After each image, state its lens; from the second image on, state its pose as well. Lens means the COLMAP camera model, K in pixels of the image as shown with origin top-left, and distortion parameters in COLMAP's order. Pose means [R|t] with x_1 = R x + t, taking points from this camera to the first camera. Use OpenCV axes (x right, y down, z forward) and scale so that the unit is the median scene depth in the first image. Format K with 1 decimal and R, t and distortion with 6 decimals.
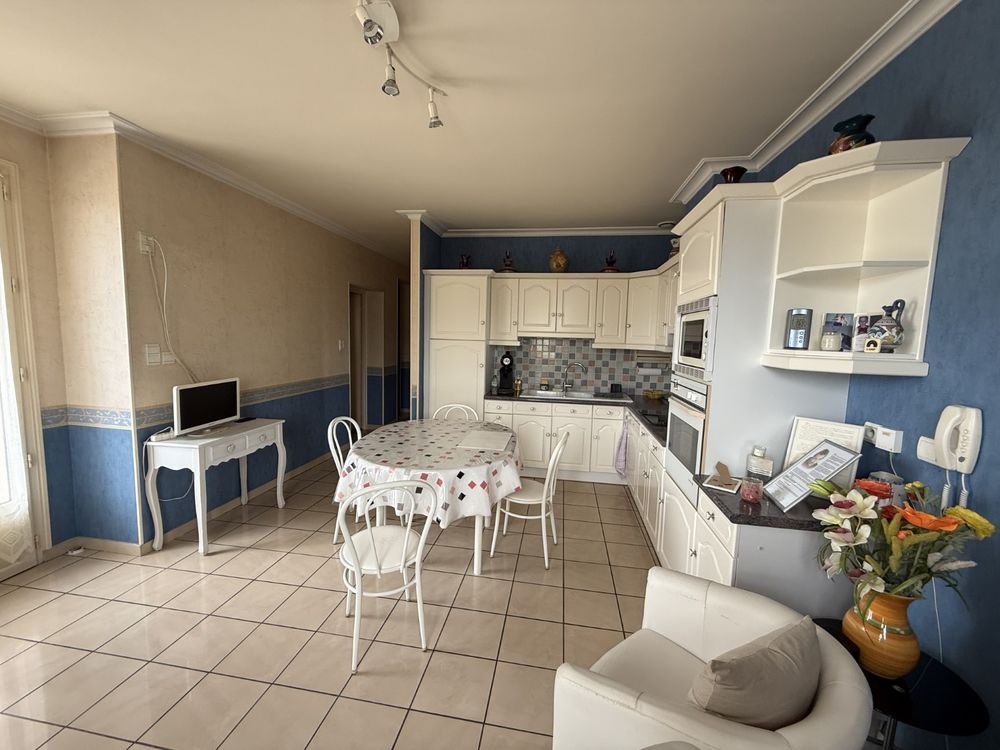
lens RADIAL K [[395.7, 0, 497.5], [0, 395.7, 374.9], [0, 0, 1]] dist [0.008377, -0.000925]
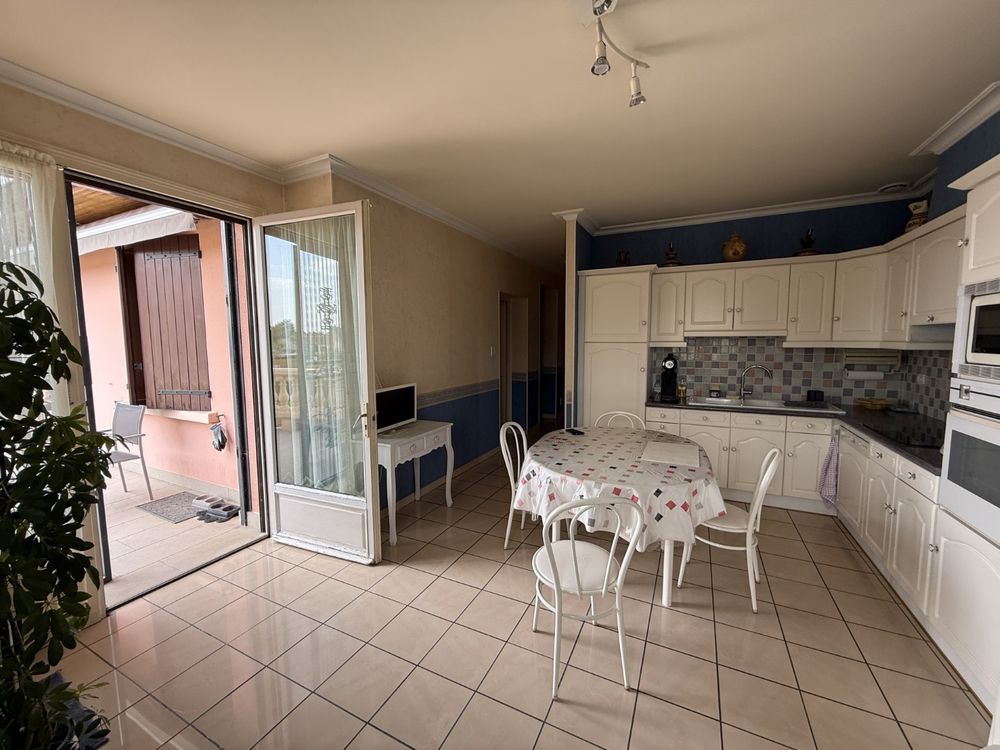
lens RADIAL K [[395.7, 0, 502.5], [0, 395.7, 375.1], [0, 0, 1]] dist [0.008377, -0.000925]
pose [[0.957764, -0.005378, -0.287506, -0.114087], [0.001820, 0.999918, -0.012642, 0.000204], [0.287551, 0.011585, 0.957695, 0.032917]]
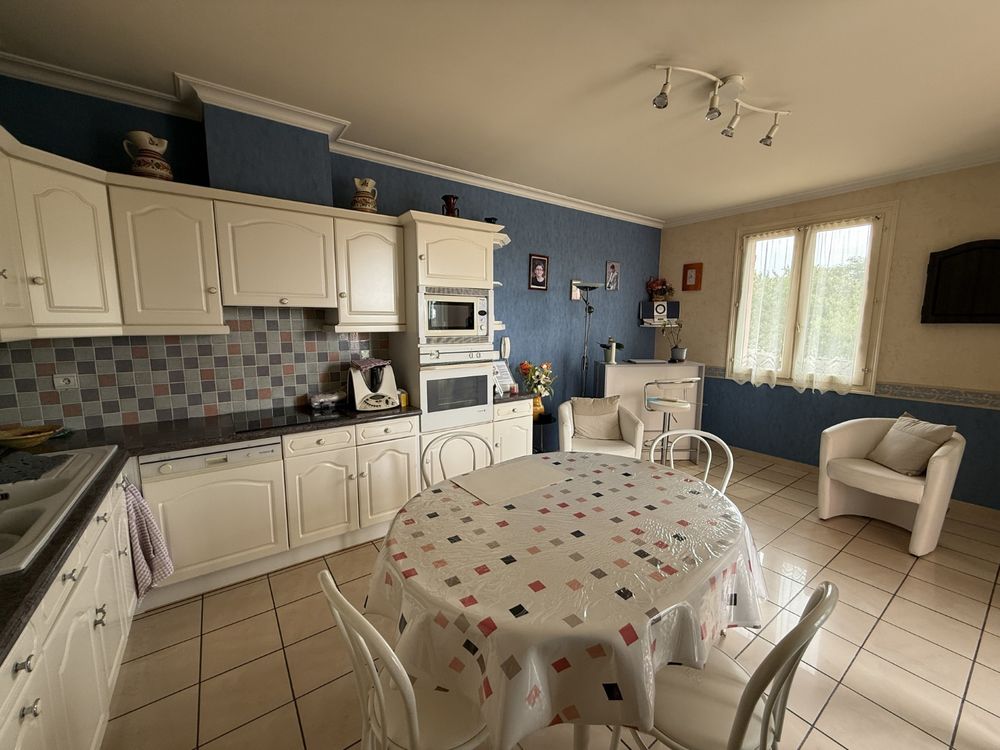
lens RADIAL K [[395.7, 0, 500.9], [0, 395.7, 373.6], [0, 0, 1]] dist [0.008377, -0.000925]
pose [[-0.705327, -0.125755, 0.697639, -0.380282], [0.044807, 0.974262, 0.220920, -0.125965], [-0.707465, 0.187080, -0.681538, 1.223720]]
